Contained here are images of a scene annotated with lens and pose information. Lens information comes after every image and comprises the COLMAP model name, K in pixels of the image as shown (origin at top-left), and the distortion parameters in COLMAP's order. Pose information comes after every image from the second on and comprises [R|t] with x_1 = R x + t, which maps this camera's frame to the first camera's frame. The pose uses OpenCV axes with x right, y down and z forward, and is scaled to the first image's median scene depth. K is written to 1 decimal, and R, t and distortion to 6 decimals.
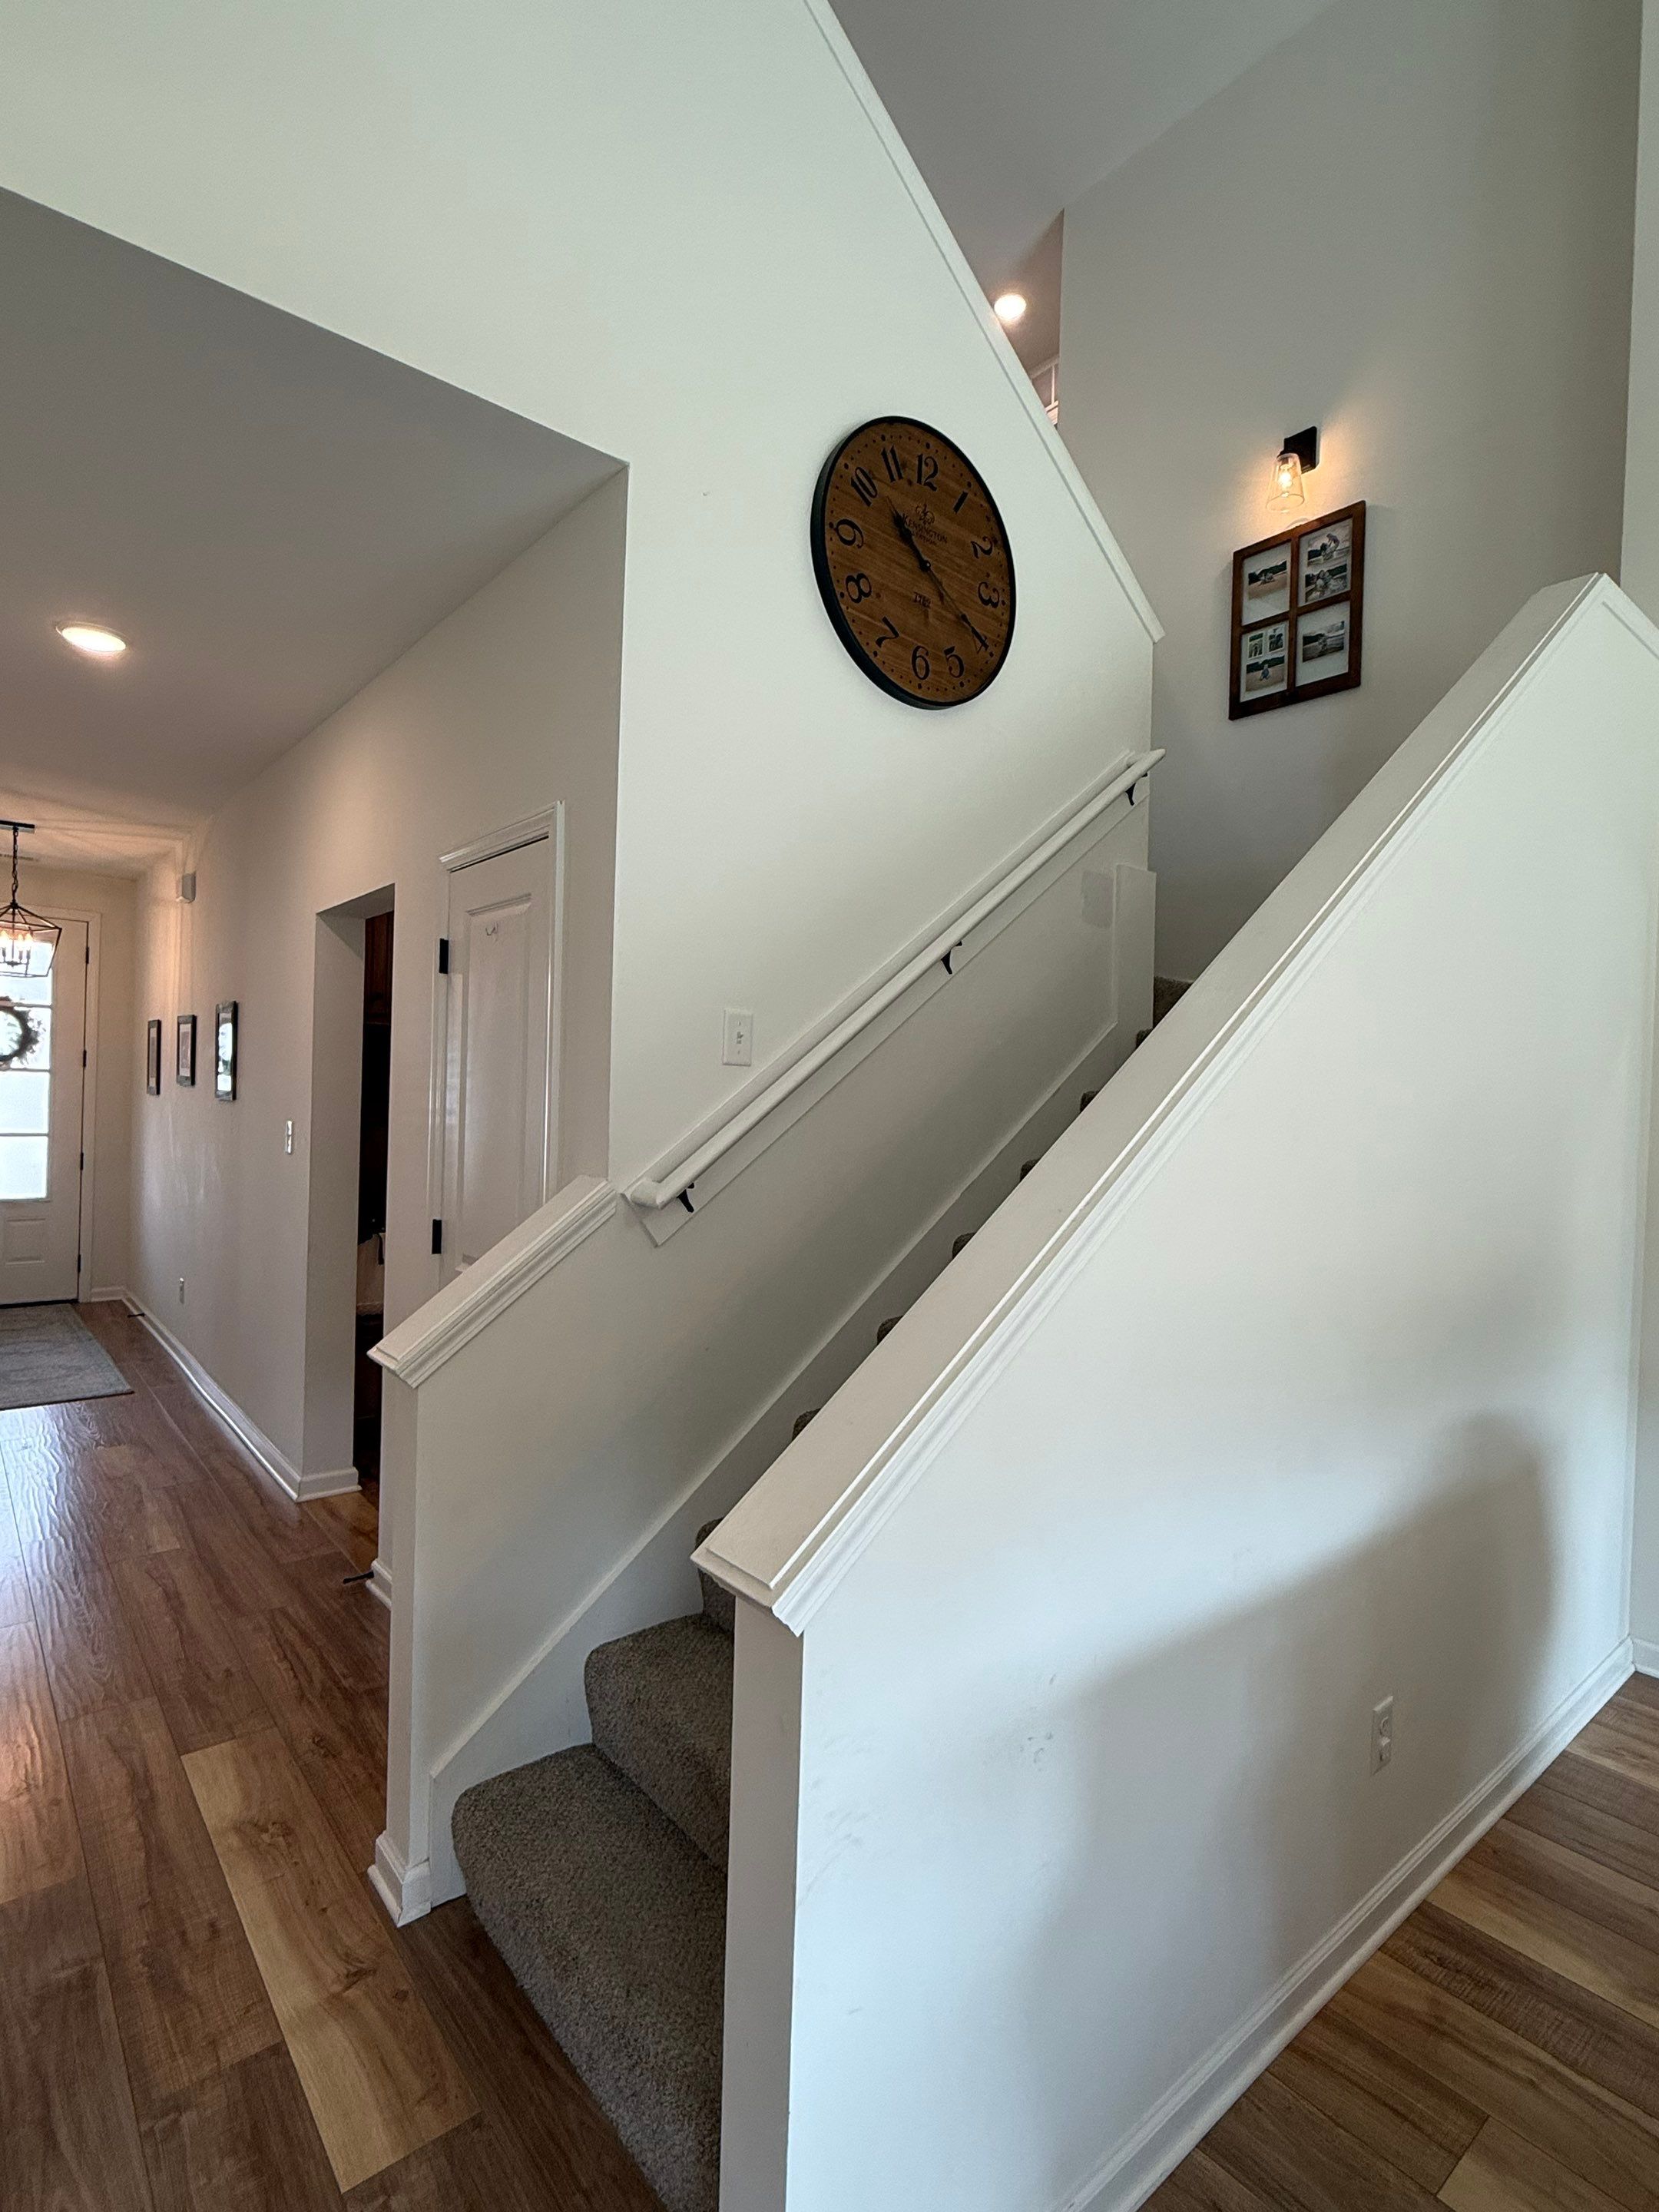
lens RADIAL K [[1101.3, 0, 829.5], [0, 1101.3, 1106.0], [0, 0, 1]] dist [0.002281, 0.000692]
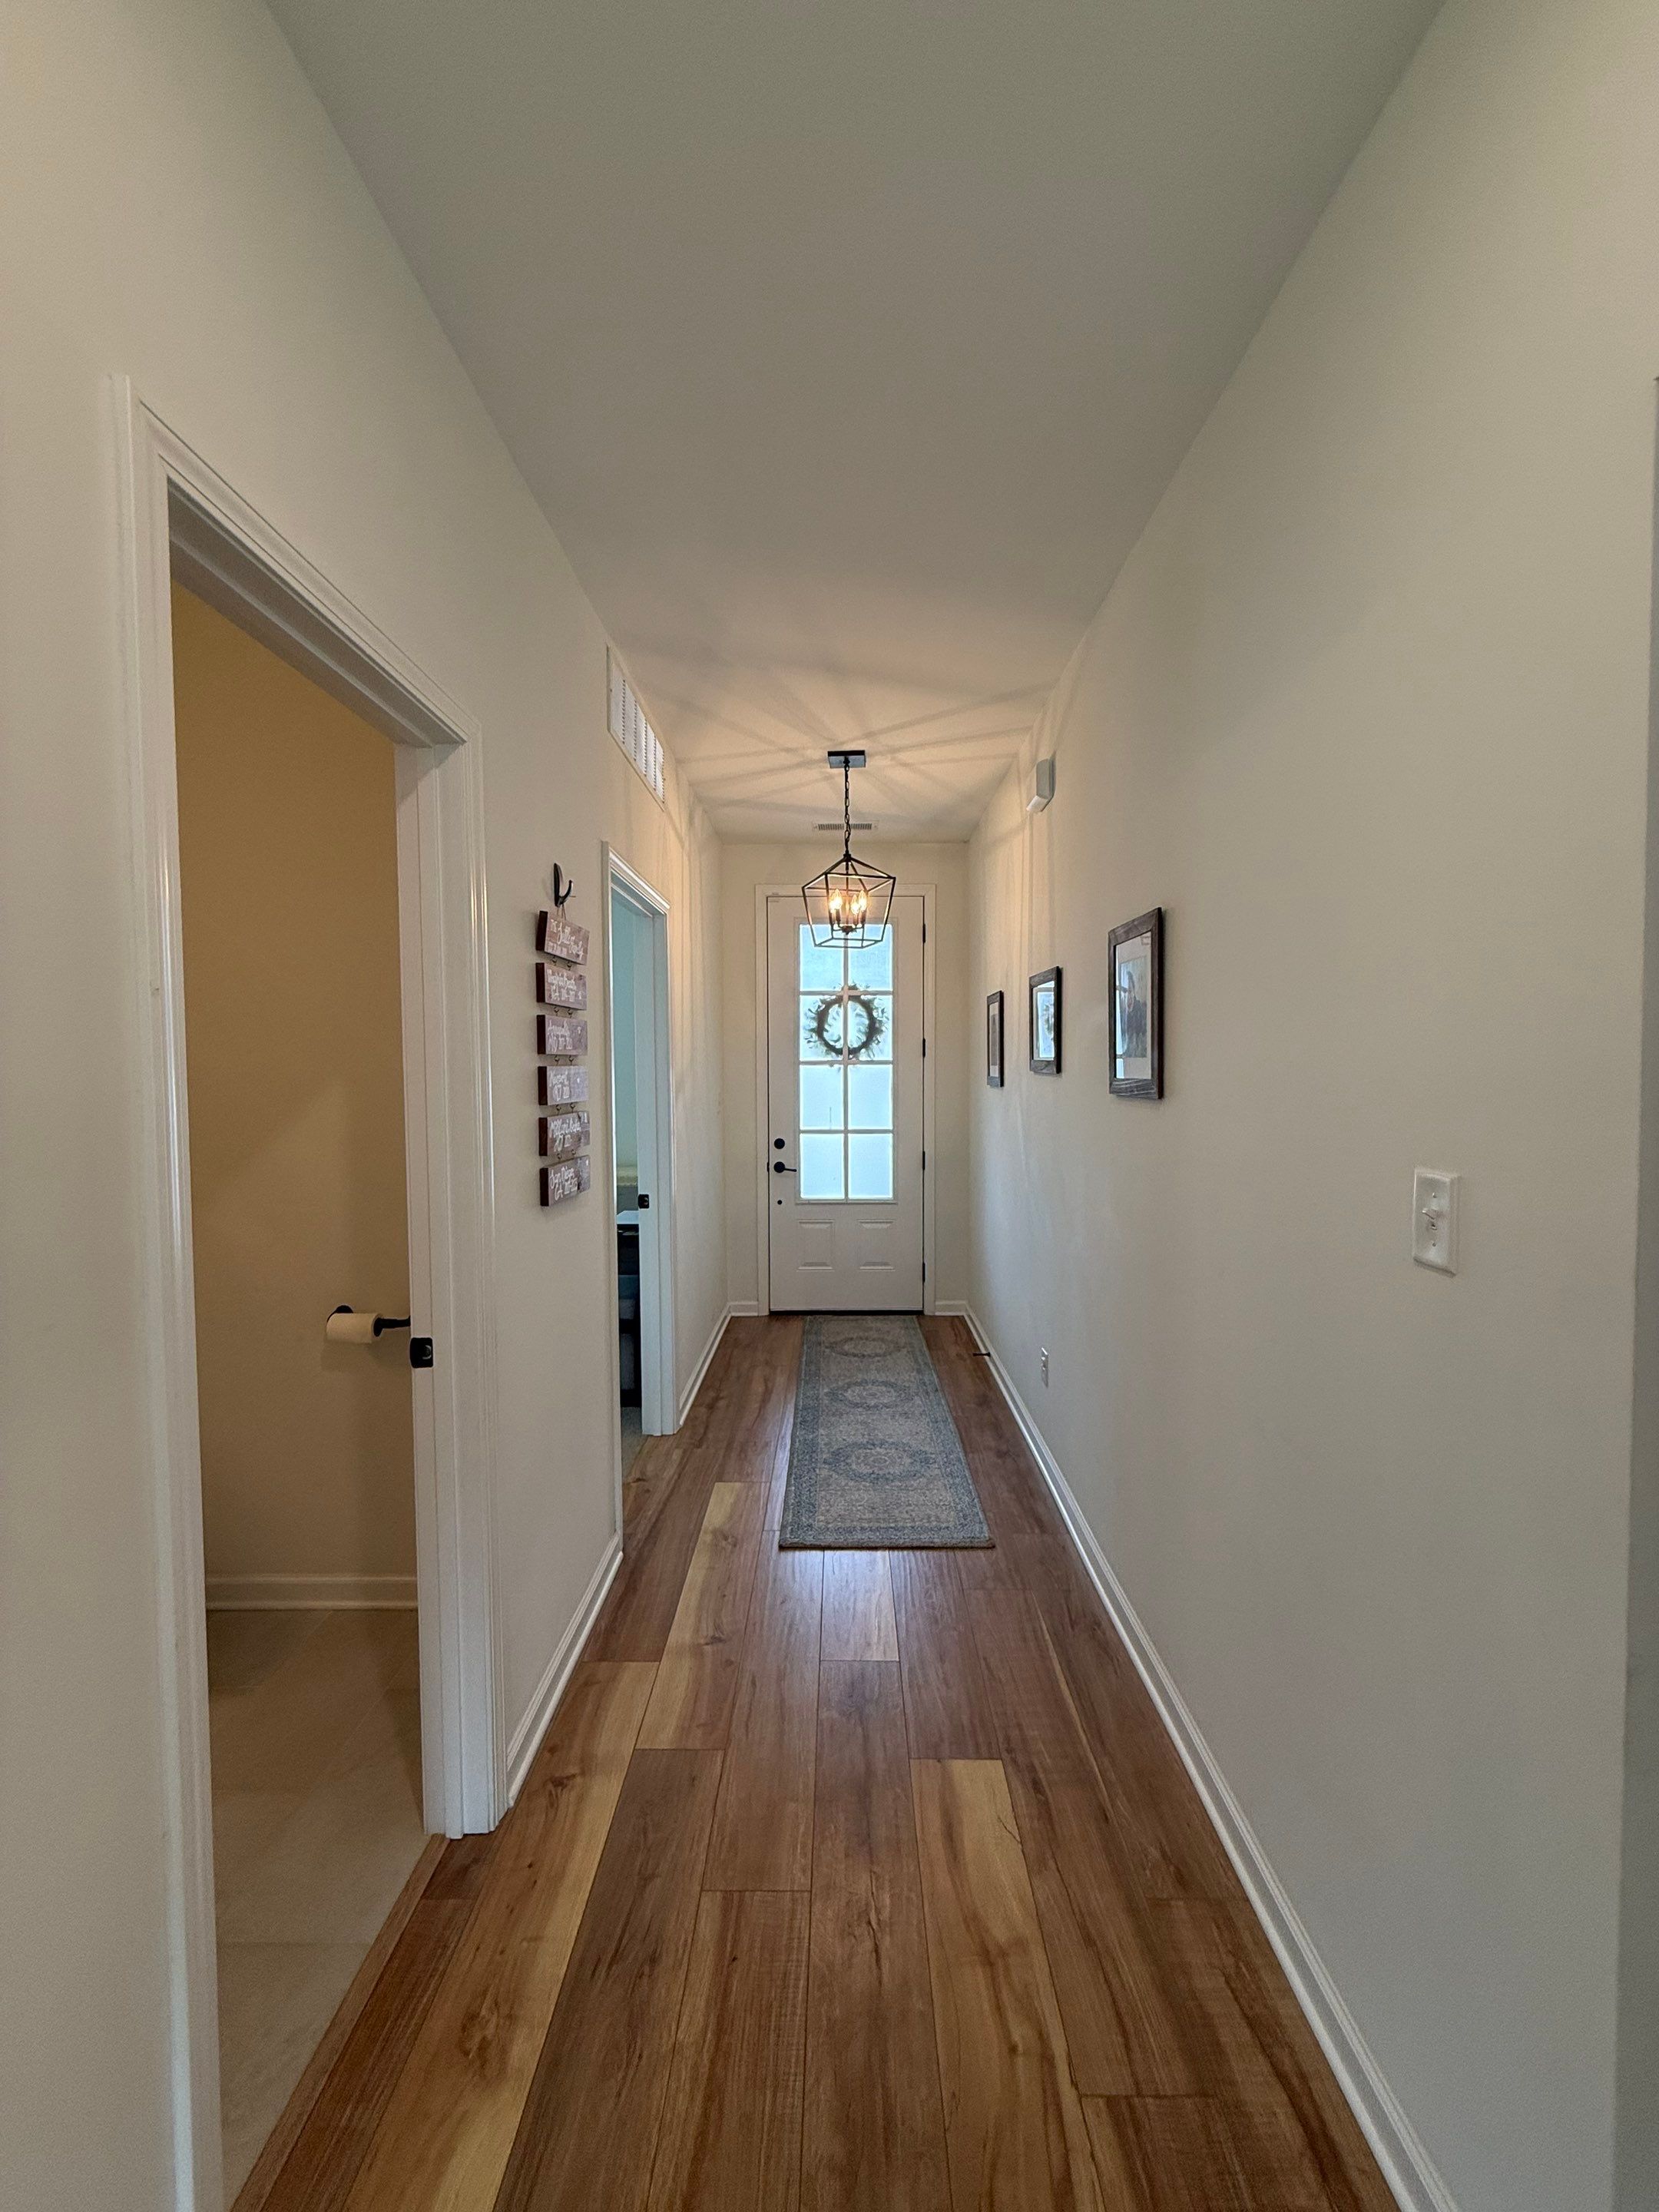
lens RADIAL K [[1101.3, 0, 829.5], [0, 1101.3, 1106.0], [0, 0, 1]] dist [0.002281, 0.000692]
pose [[0.776610, -0.010357, -0.629896, -0.183290], [0.021208, 0.999728, 0.009710, -0.005772], [0.629625, -0.020900, 0.776618, 0.272745]]
